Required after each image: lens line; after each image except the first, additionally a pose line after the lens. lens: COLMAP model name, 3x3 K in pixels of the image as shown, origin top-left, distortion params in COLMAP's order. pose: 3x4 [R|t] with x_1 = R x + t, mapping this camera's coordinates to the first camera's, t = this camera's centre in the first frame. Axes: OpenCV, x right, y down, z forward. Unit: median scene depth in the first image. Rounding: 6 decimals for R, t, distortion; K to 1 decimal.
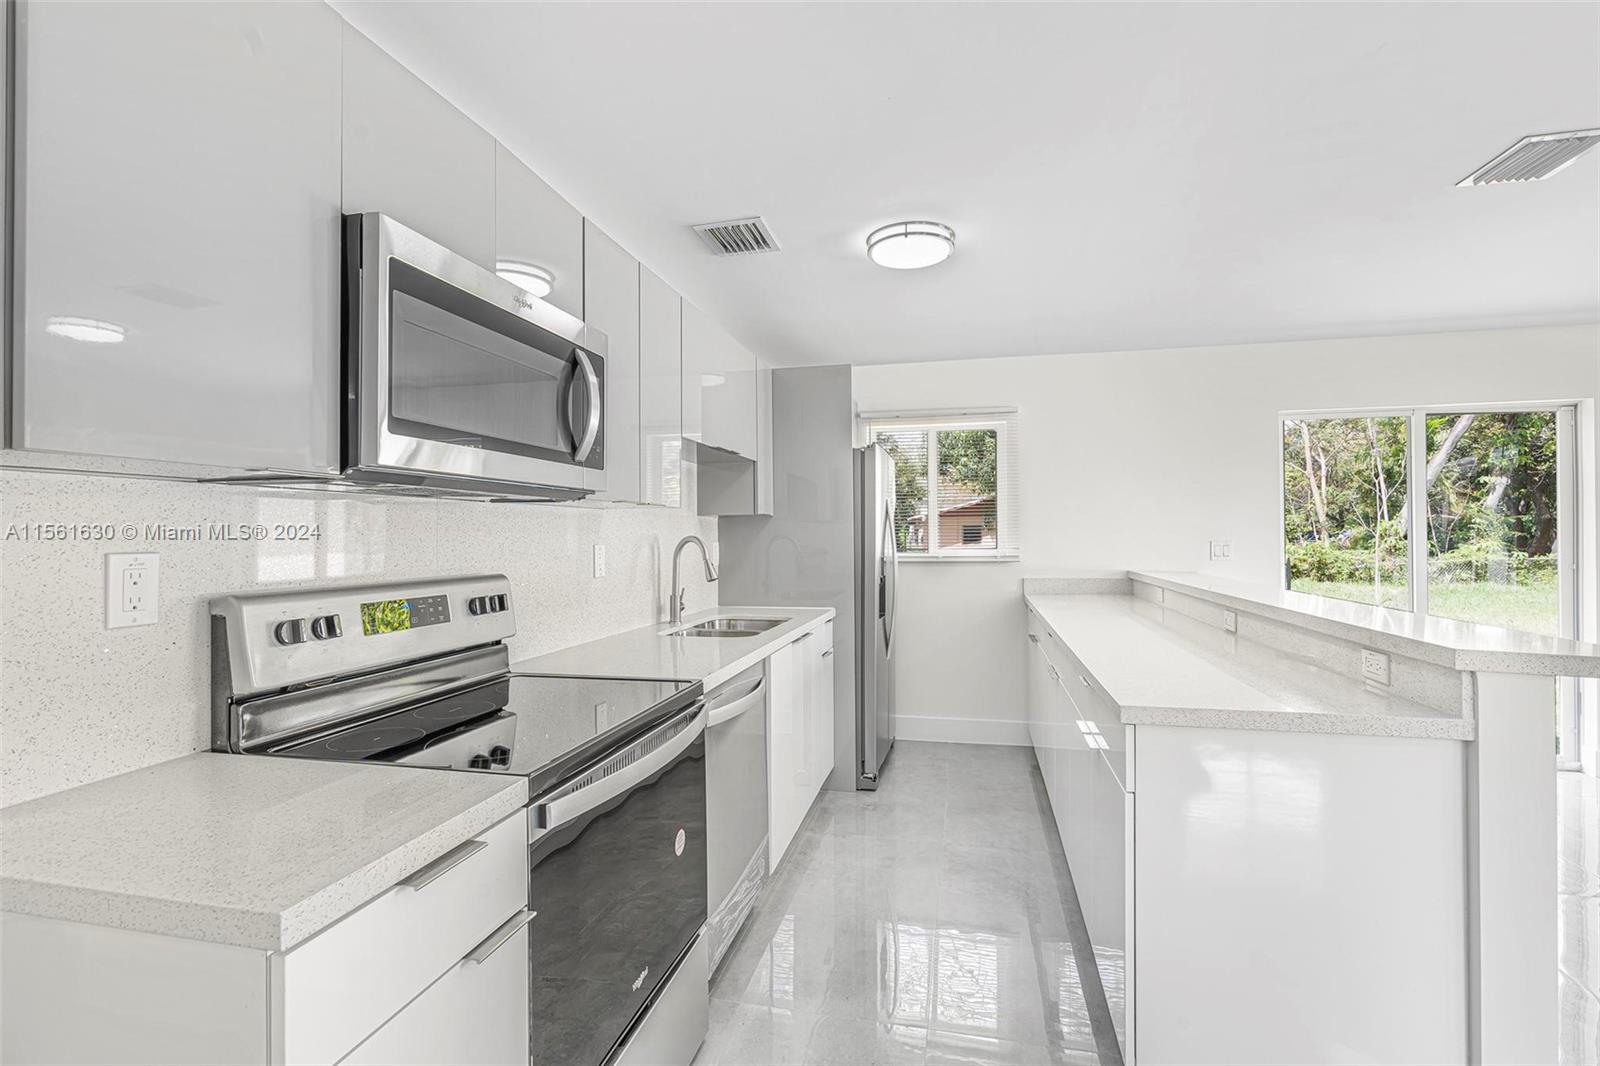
lens RADIAL K [[726.0, 0, 801.3], [0, 726.0, 533.7], [0, 0, 1]] dist [-0.014033, 0.003559]
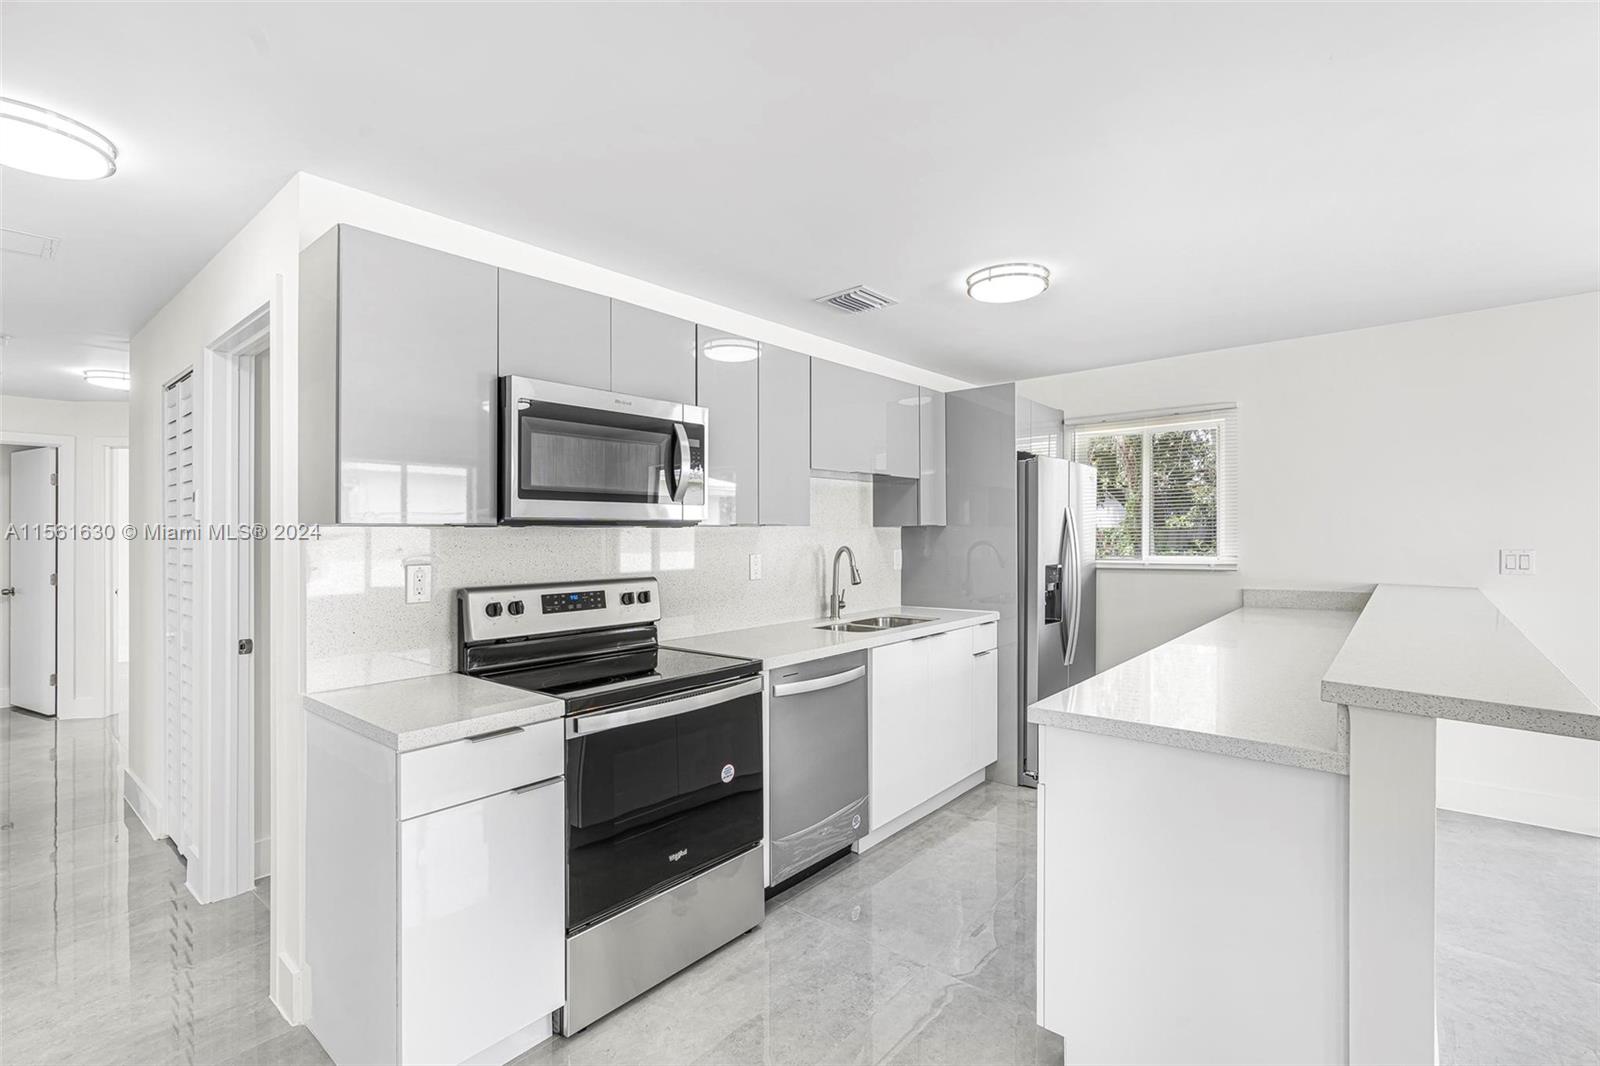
lens RADIAL K [[726.0, 0, 805.8], [0, 726.0, 527.8], [0, 0, 1]] dist [-0.014033, 0.003559]
pose [[0.891854, -0.005123, -0.452295, 0.513821], [0.004009, 0.999986, -0.003421, -0.036106], [0.452307, 0.001238, 0.891862, -0.154132]]
